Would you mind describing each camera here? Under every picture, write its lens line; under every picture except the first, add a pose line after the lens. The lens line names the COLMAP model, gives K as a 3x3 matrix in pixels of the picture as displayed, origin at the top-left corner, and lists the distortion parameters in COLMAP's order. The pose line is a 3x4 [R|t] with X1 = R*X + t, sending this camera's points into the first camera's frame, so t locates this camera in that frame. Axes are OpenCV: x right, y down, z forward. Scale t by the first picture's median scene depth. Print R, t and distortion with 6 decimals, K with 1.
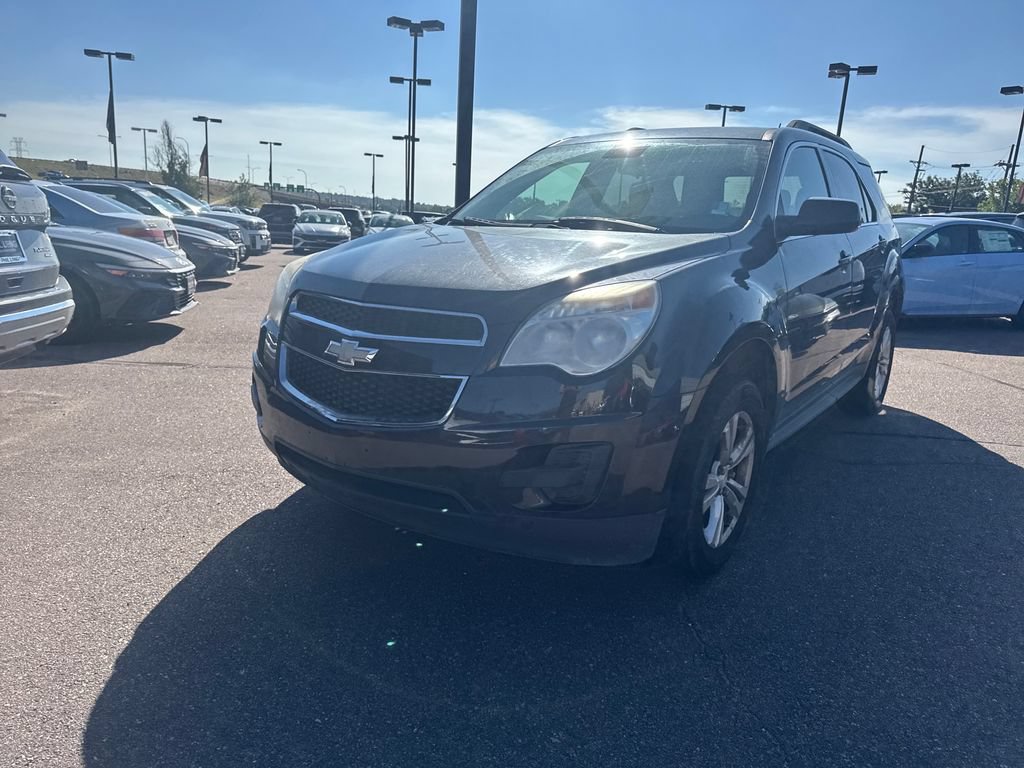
lens RADIAL K [[729.6, 0, 504.8], [0, 729.6, 386.5], [0, 0, 1]] dist [0.041908, -0.051909]
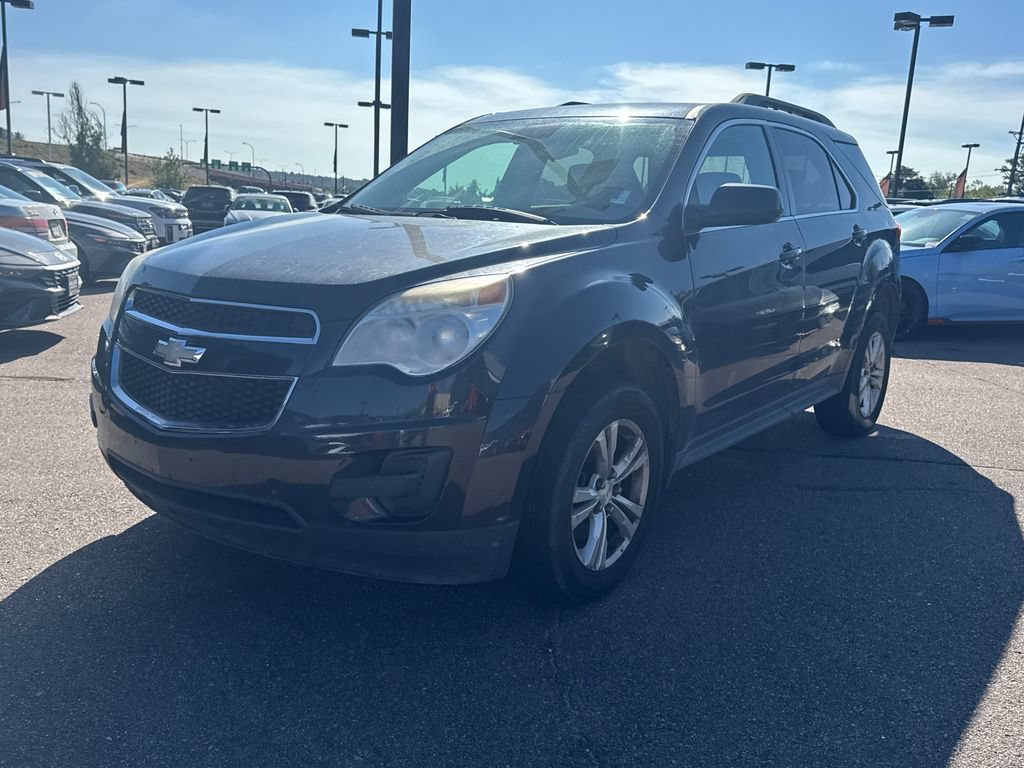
lens RADIAL K [[923.2, 0, 504.5], [0, 923.2, 388.3], [0, 0, 1]] dist [0.080909, -0.130258]
pose [[0.999999, -0.000618, -0.001120, 0.097570], [0.000584, 0.999568, -0.029386, 0.016068], [0.001137, 0.029385, 0.999568, -0.080313]]
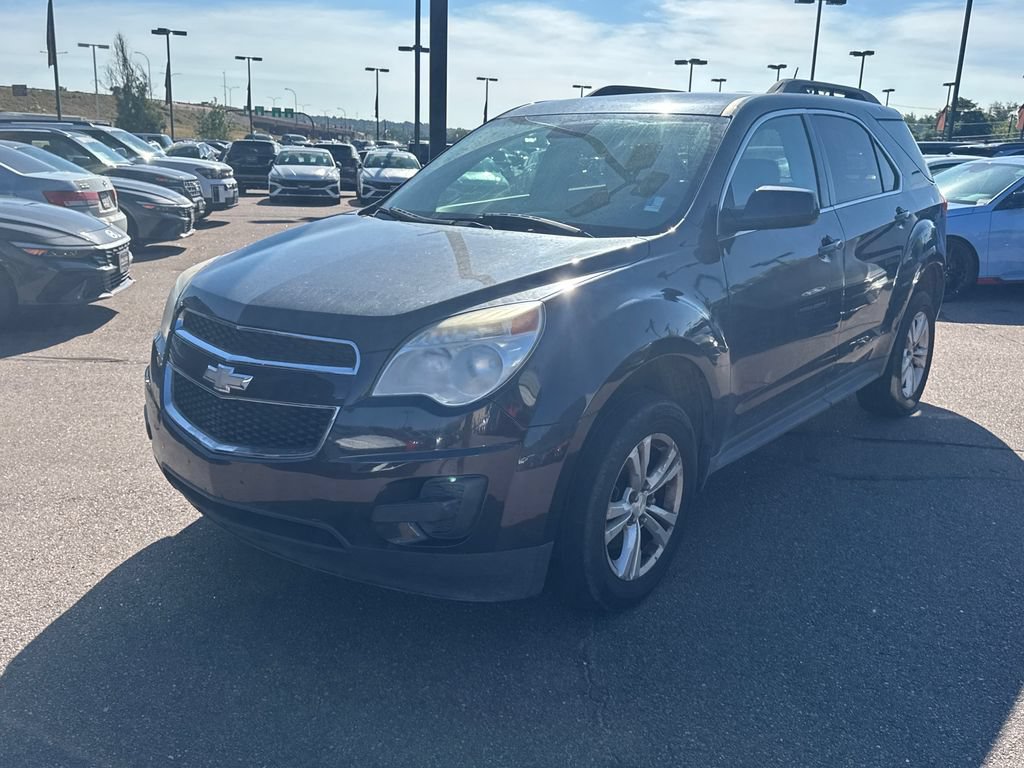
lens RADIAL K [[922.9, 0, 504.0], [0, 922.9, 376.6], [0, 0, 1]] dist [0.080783, -0.132321]
pose [[0.998704, -0.008433, -0.050187, 0.104676], [0.009415, 0.999768, 0.019349, -0.034398], [0.050013, -0.019796, 0.998552, -0.096050]]
